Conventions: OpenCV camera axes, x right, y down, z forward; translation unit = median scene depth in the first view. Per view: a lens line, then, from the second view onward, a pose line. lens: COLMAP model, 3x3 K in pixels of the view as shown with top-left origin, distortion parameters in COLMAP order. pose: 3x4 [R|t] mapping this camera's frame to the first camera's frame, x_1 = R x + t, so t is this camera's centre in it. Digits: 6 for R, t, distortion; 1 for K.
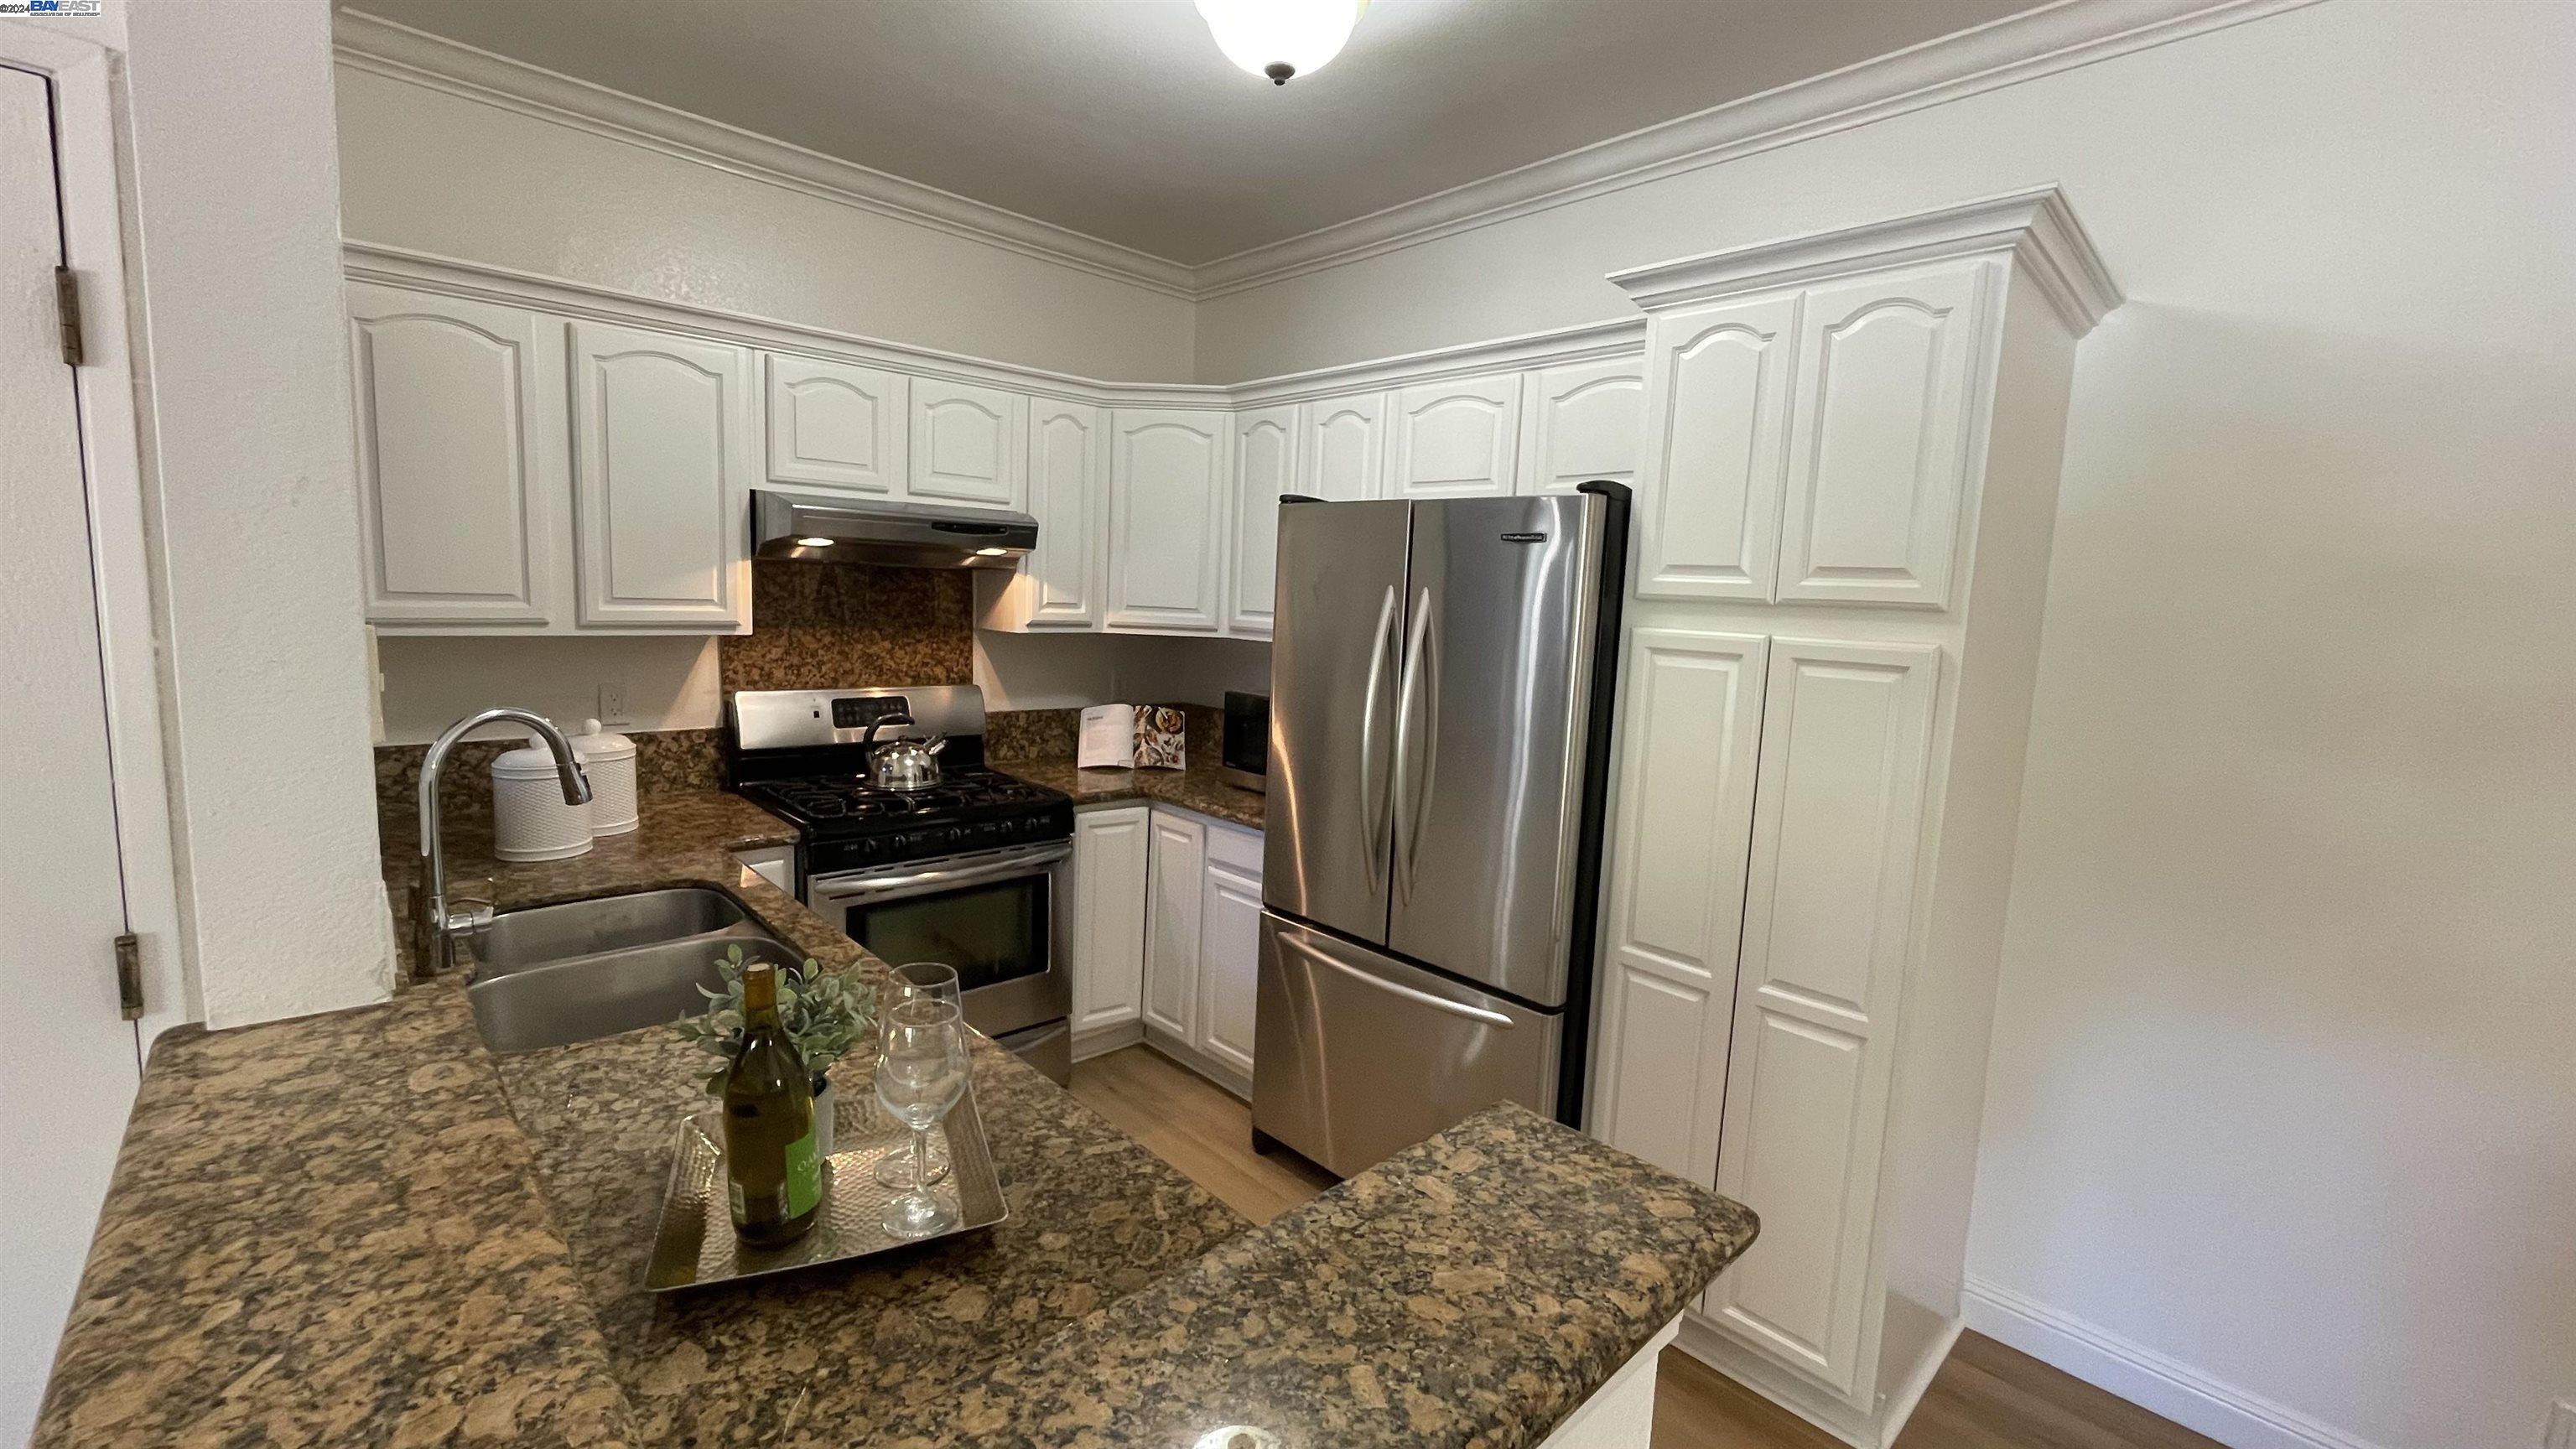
lens RADIAL K [[1047.0, 0, 1285.7], [0, 1047.0, 716.1], [0, 0, 1]] dist [-0.003577, -0.000625]
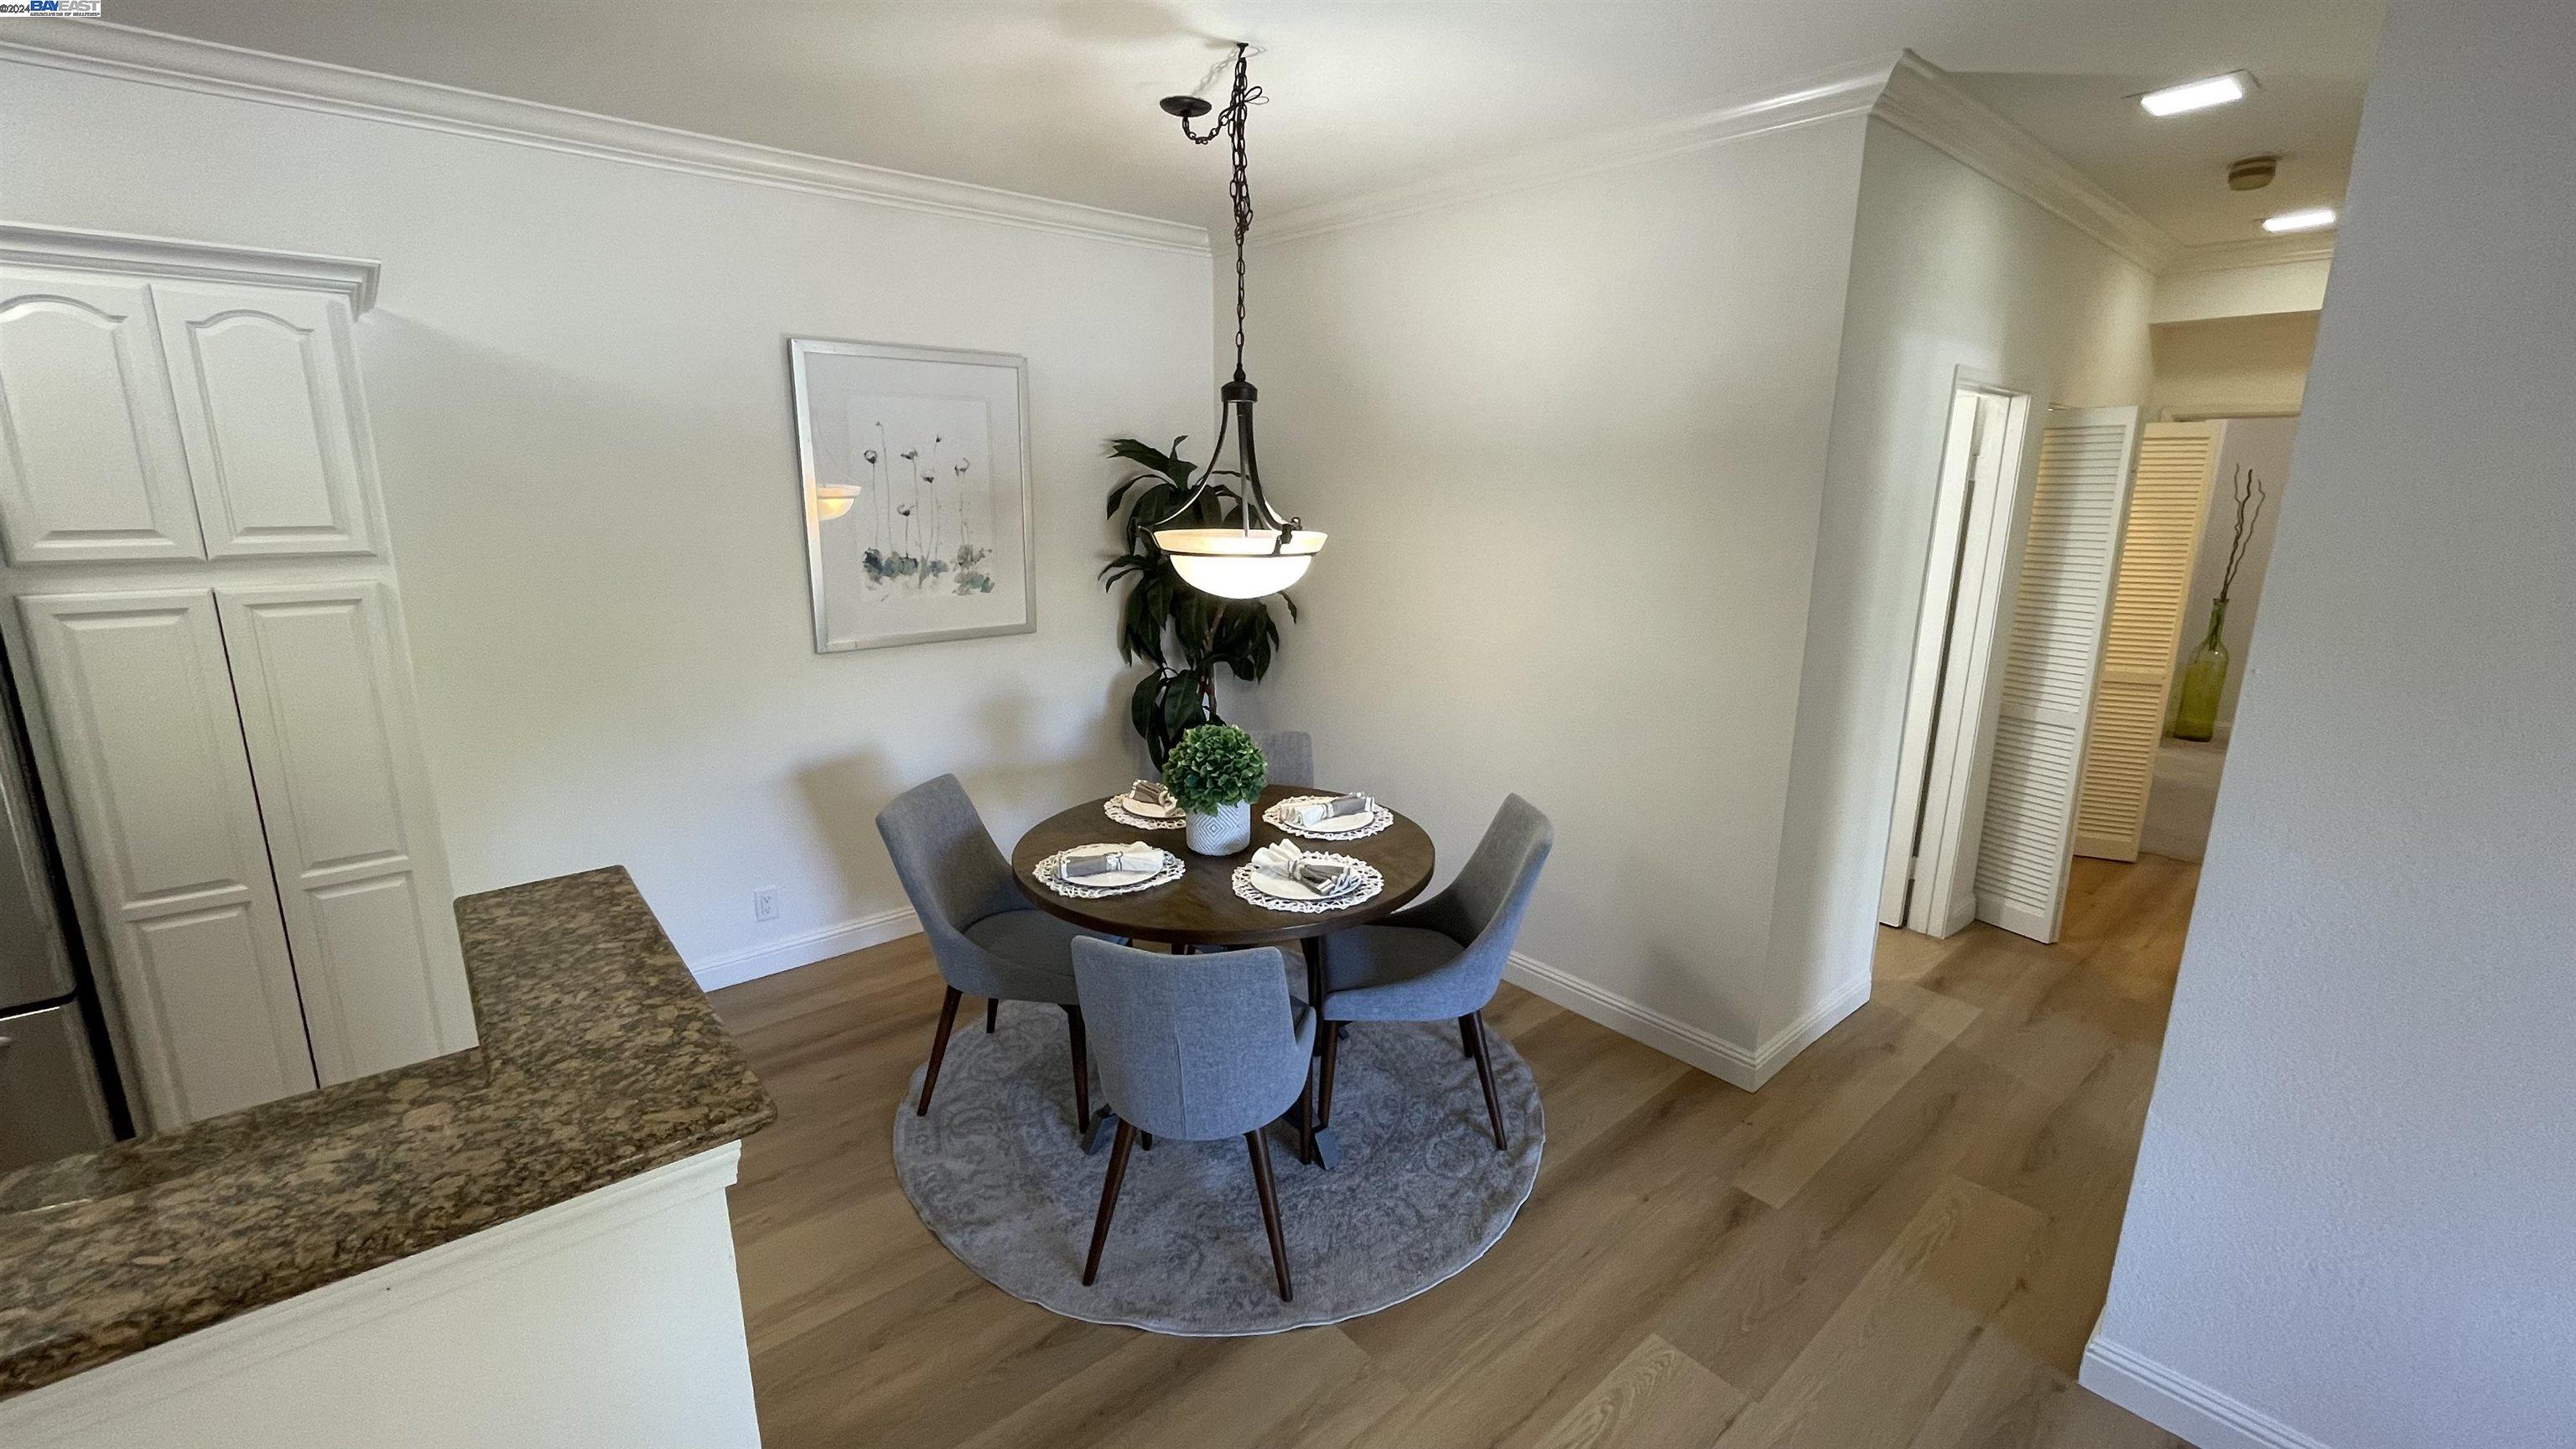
lens RADIAL K [[1047.0, 0, 1285.7], [0, 1047.0, 716.1], [0, 0, 1]] dist [-0.003577, -0.000625]
pose [[0.048250, -0.261163, 0.964088, -0.391657], [0.113461, 0.960398, 0.254485, -0.062442], [-0.992370, 0.097108, 0.075971, -0.156569]]
